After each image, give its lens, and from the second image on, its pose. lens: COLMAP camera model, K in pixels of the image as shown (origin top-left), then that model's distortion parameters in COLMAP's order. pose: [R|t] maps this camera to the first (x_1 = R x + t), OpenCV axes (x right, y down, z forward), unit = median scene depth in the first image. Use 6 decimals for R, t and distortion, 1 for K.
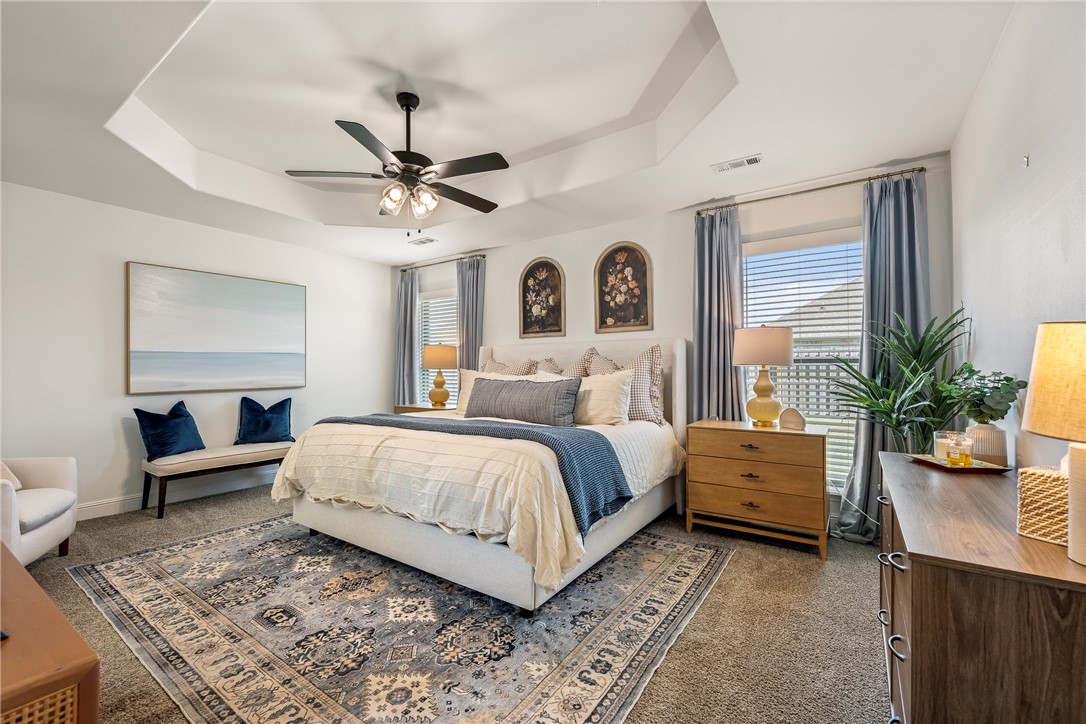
lens RADIAL K [[464.7, 0, 543.0], [0, 464.7, 362.0], [0, 0, 1]] dist [0.000198, 0.000183]
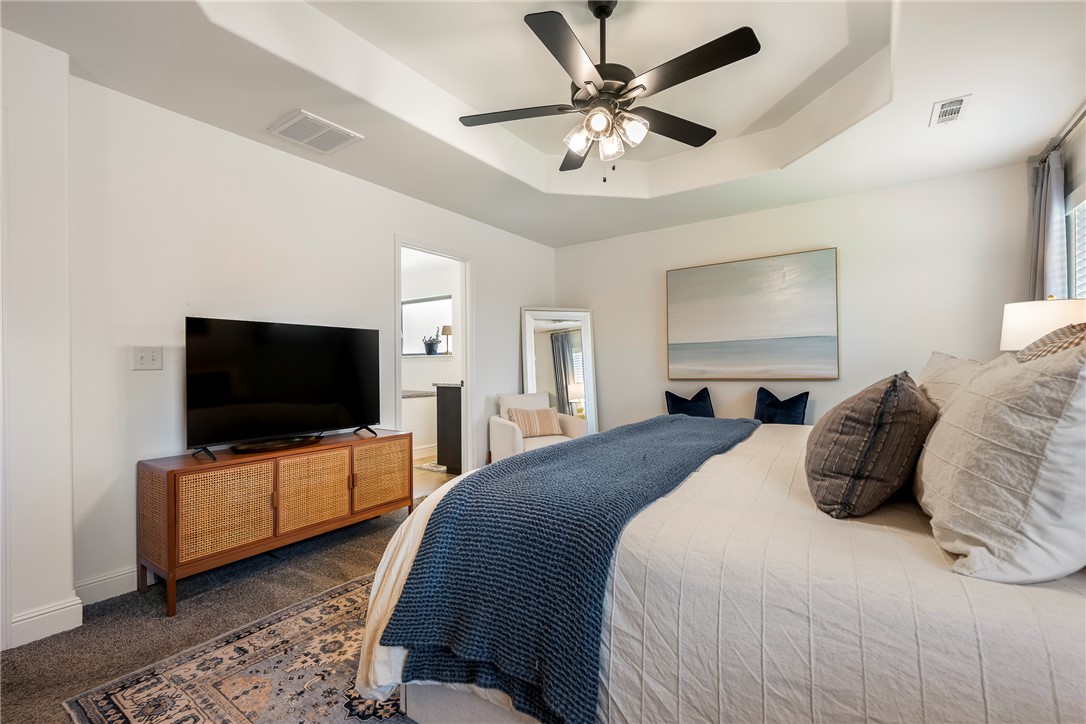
lens RADIAL K [[481.3, 0, 543.0], [0, 481.3, 362.0], [0, 0, 1]] dist [-0.001642, -0.000189]
pose [[-0.019761, -0.003852, -0.999797, 0.360852], [0.025267, 0.999671, -0.004351, 0.019969], [0.999485, -0.025348, -0.019657, 0.660936]]
